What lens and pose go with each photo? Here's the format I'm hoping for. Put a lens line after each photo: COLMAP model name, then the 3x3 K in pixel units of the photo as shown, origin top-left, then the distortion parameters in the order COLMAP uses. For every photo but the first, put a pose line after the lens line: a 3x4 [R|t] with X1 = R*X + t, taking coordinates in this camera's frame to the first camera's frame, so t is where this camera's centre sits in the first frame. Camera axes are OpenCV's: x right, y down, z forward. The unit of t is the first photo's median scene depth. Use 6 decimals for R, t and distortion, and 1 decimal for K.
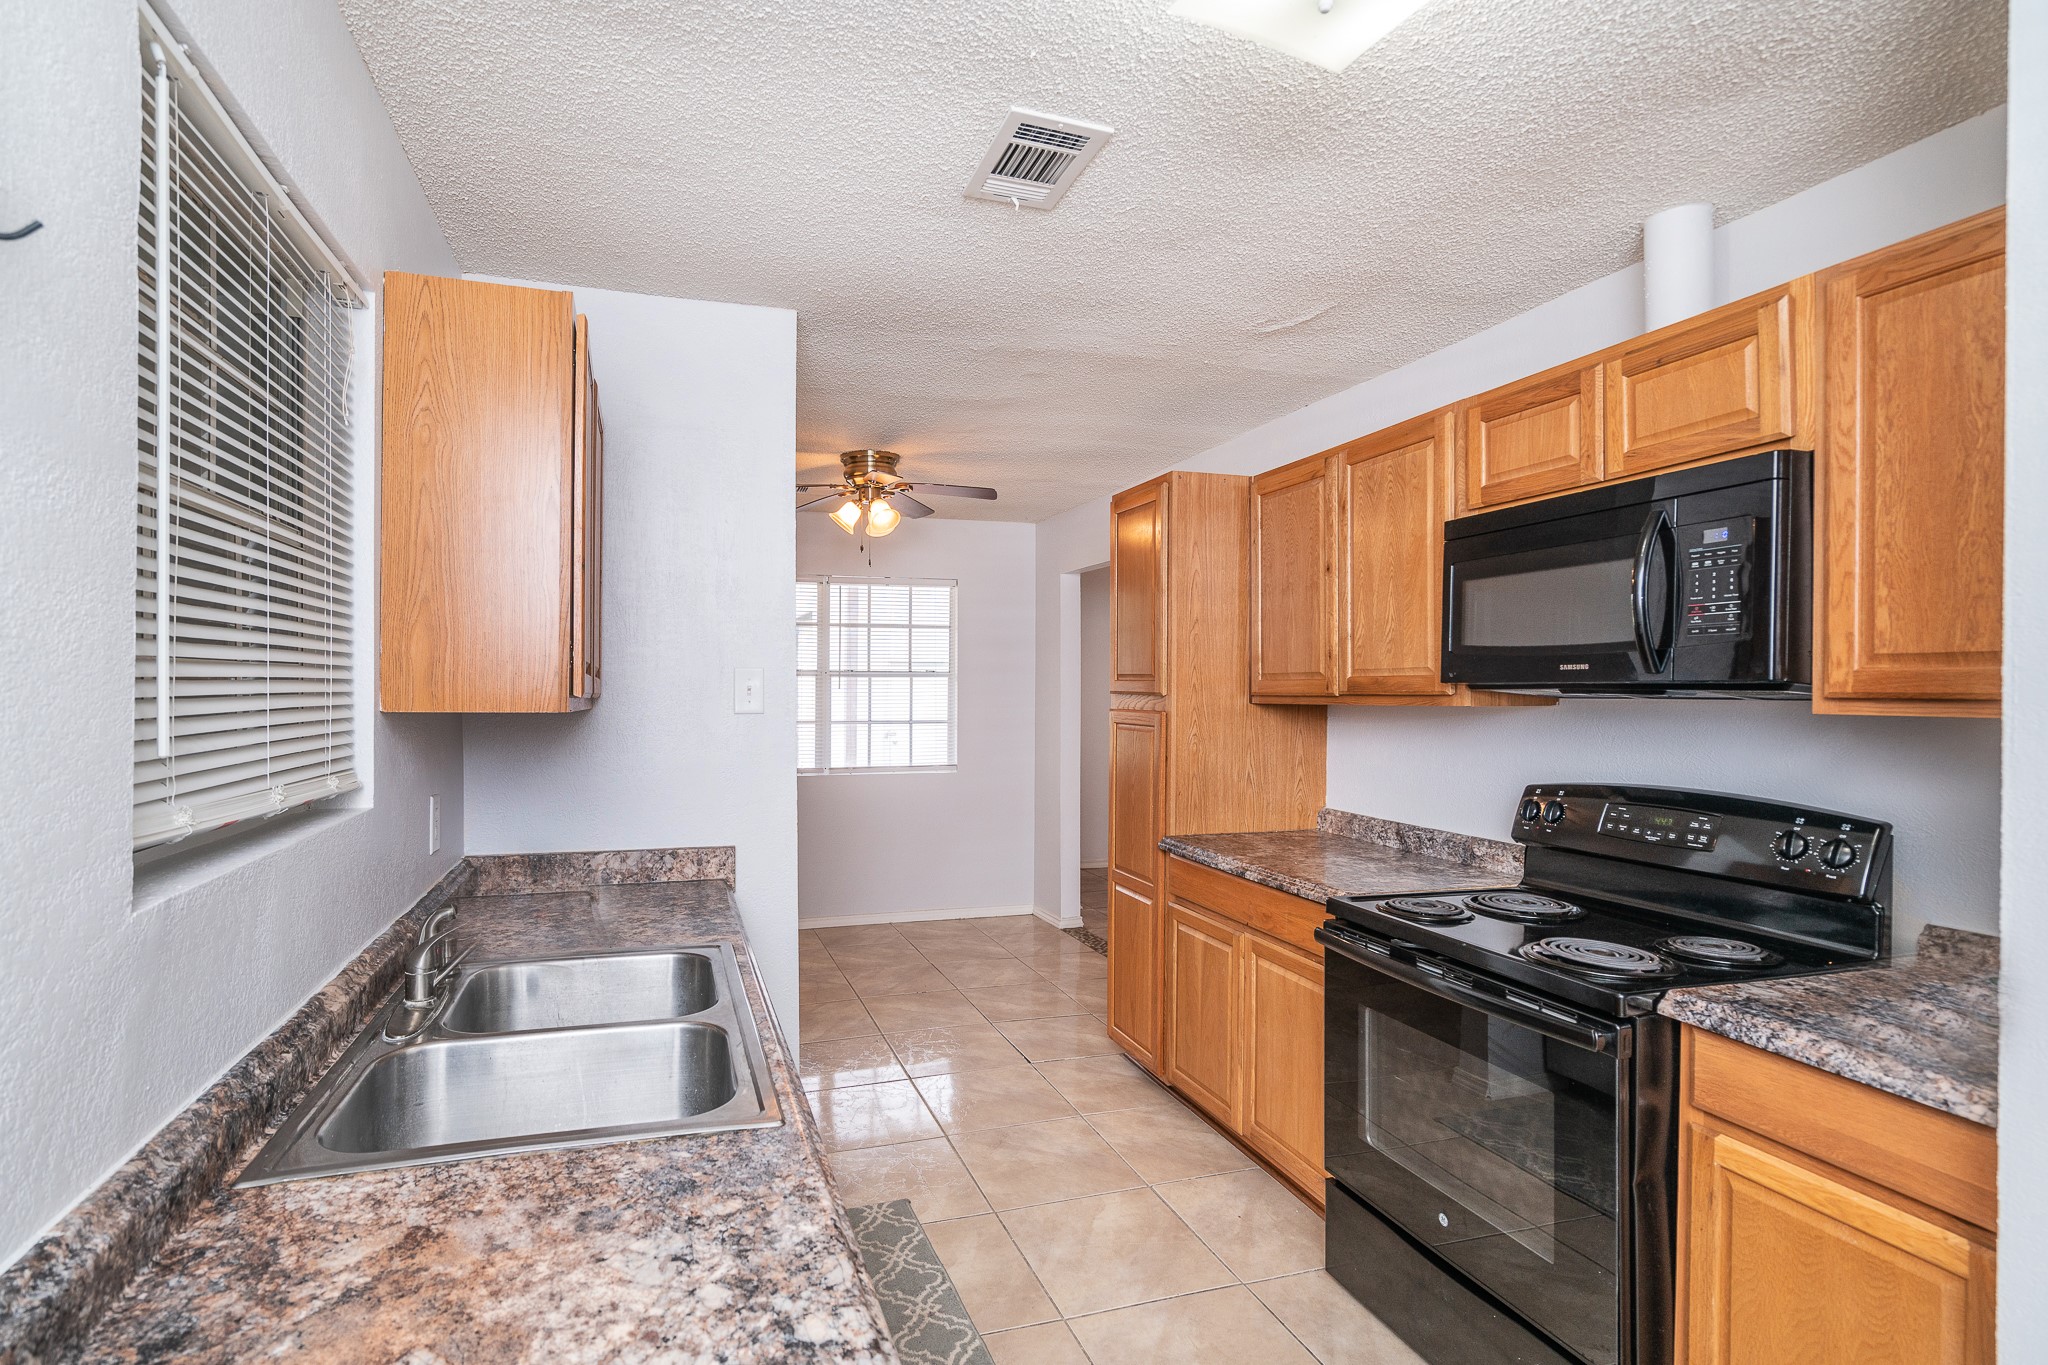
lens RADIAL K [[1043.1, 0, 1017.9], [0, 1043.1, 686.1], [0, 0, 1]] dist [-0.001064, -0.000115]
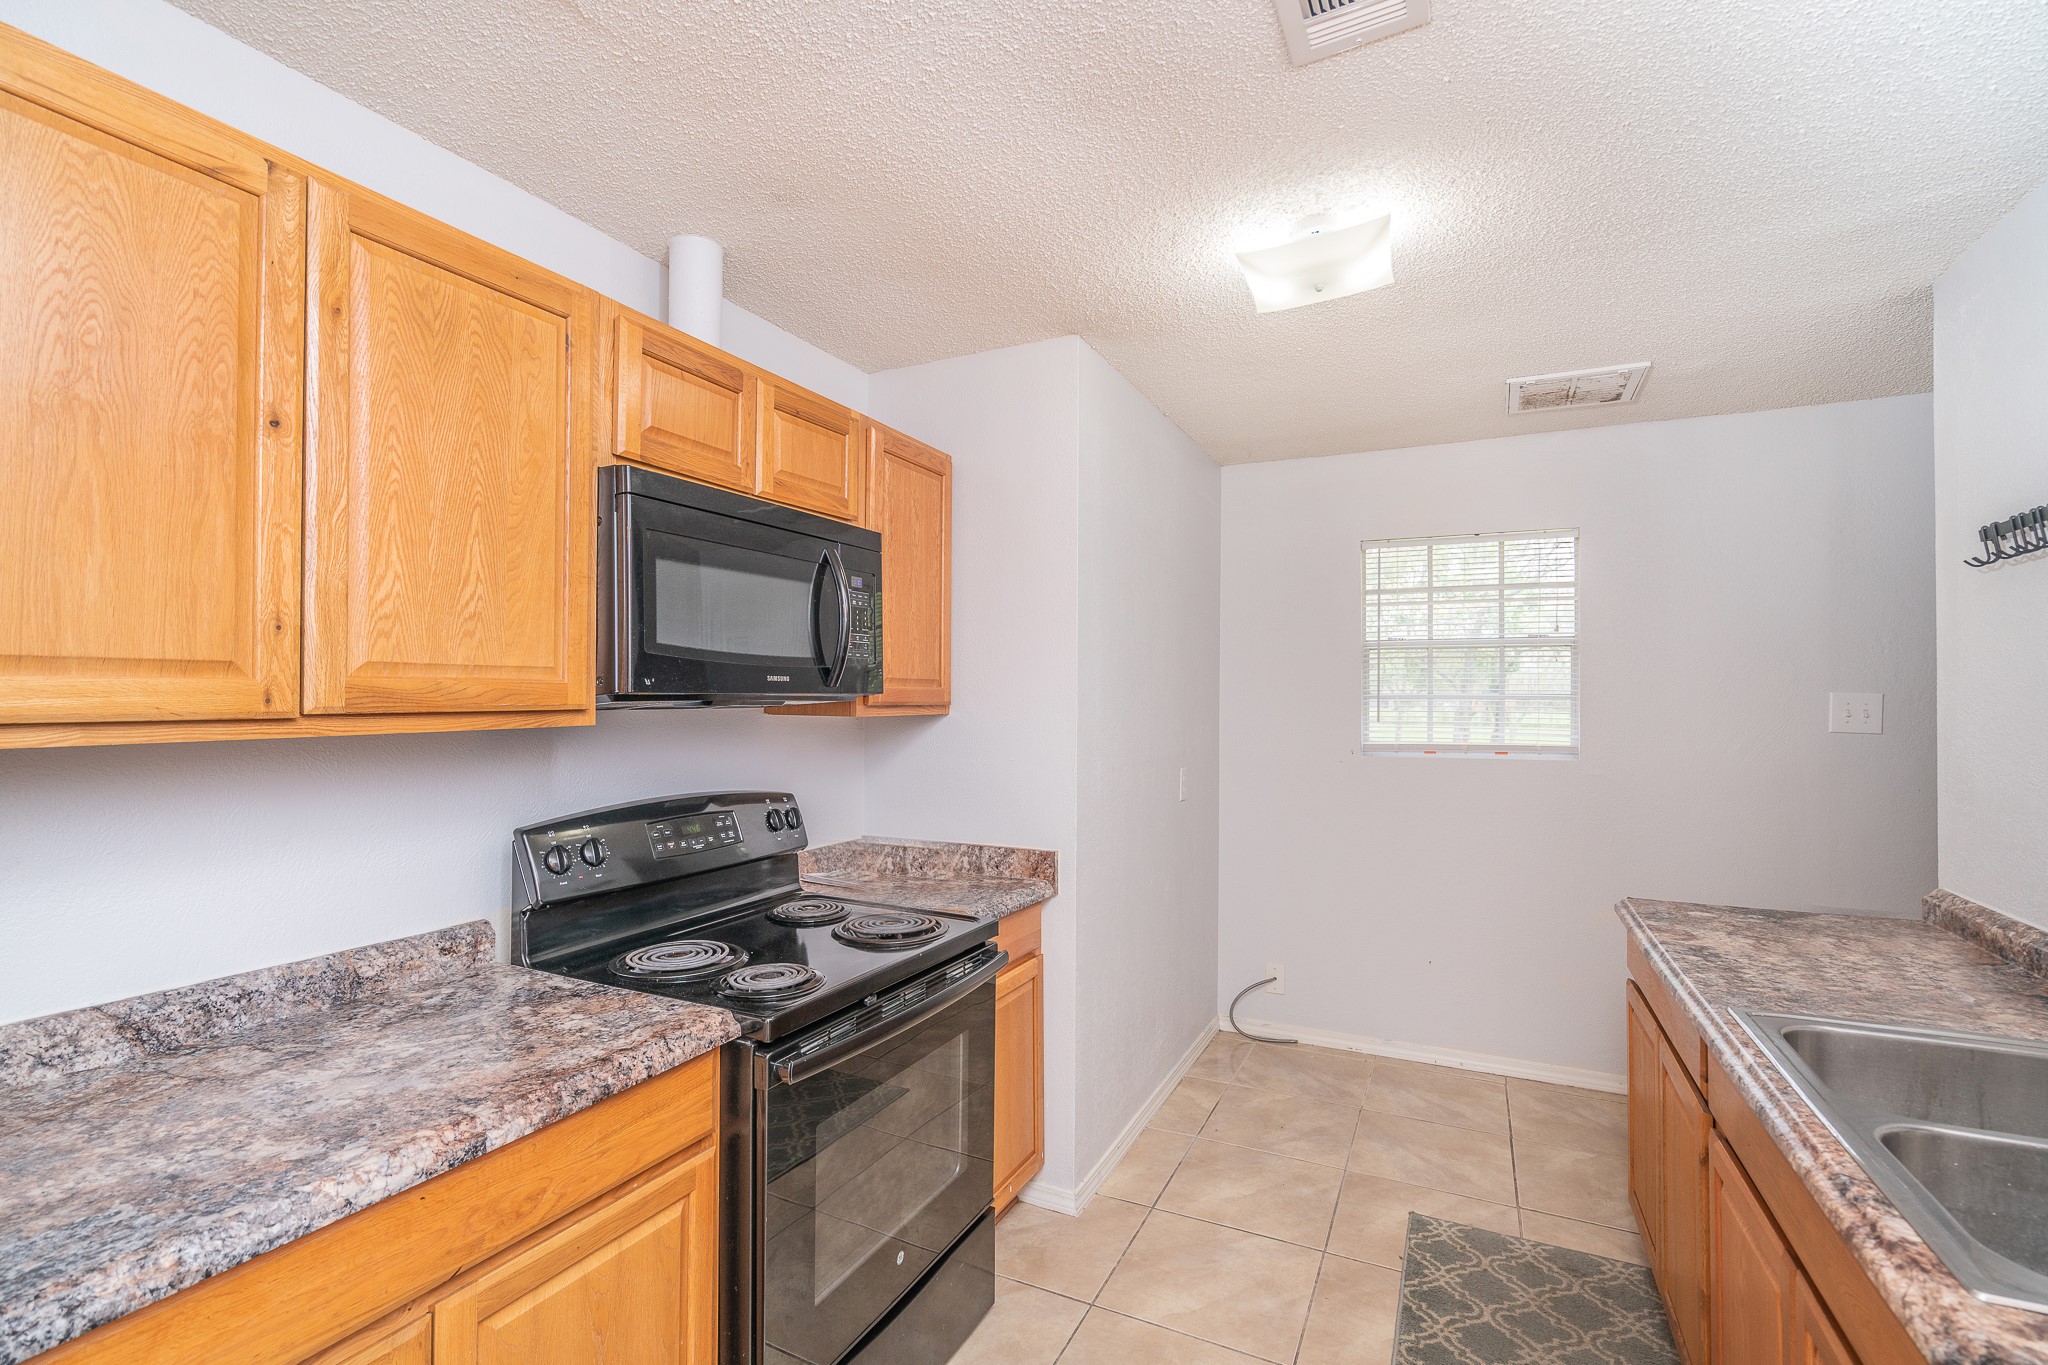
lens RADIAL K [[909.1, 0, 1013.1], [0, 909.1, 686.9], [0, 0, 1]] dist [0.001589, 0.000149]
pose [[-0.688545, 0.002680, 0.725188, -0.211028], [-0.007334, 0.999916, -0.010659, -0.001998], [-0.725156, -0.012657, -0.688468, 1.190010]]
